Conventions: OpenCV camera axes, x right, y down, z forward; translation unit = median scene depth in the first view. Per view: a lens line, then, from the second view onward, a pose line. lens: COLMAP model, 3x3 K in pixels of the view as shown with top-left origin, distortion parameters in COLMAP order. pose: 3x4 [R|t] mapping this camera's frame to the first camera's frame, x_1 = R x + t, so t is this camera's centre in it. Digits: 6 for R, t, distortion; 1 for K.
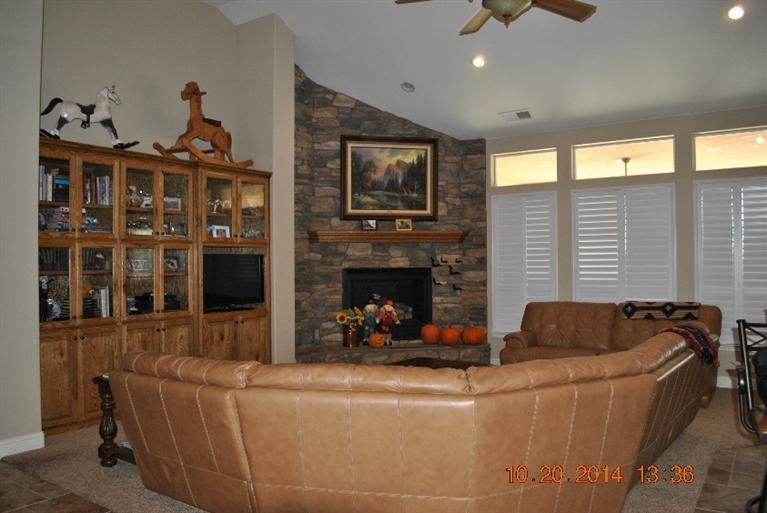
lens RADIAL K [[623.0, 0, 383.5], [0, 623.0, 256.5], [0, 0, 1]] dist [-0.077918, -0.007560]
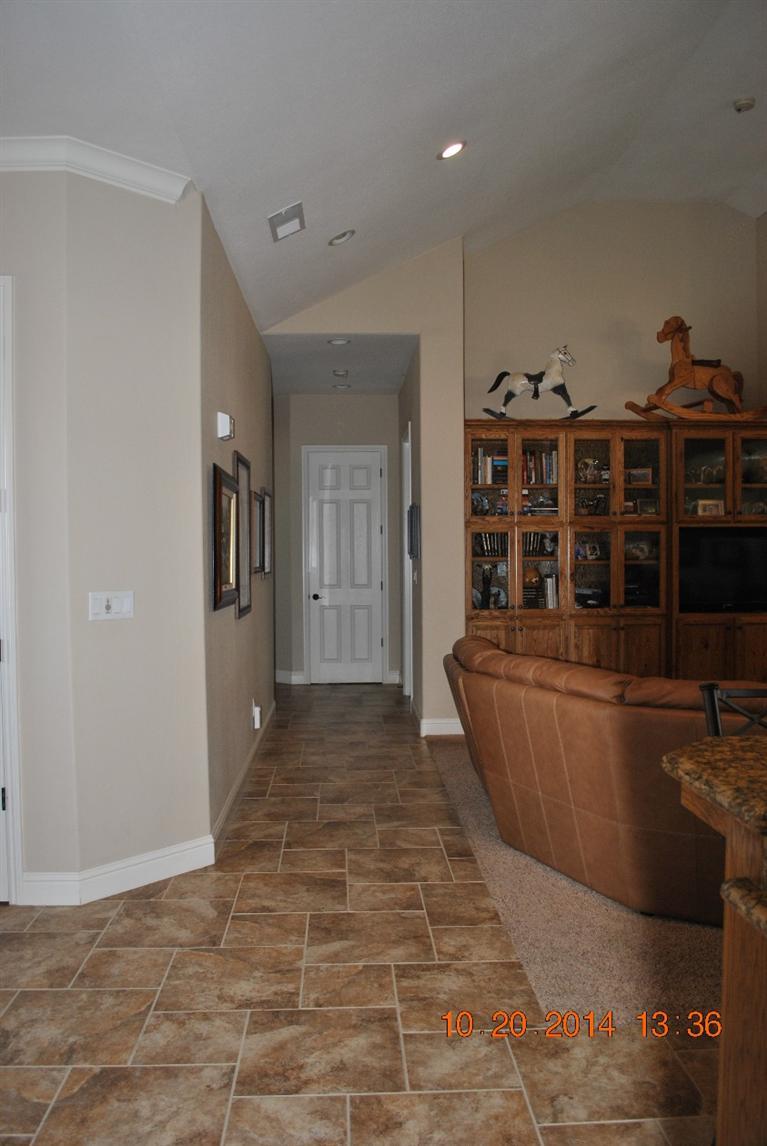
lens RADIAL K [[965.4, 0, 383.5], [0, 965.4, 573.0], [0, 0, 1]] dist [0.002904, -0.000729]
pose [[0.602229, 0.022475, -0.798007, 0.369070], [0.008519, 0.999366, 0.034575, -0.003477], [0.798278, -0.027620, 0.601655, -0.034151]]
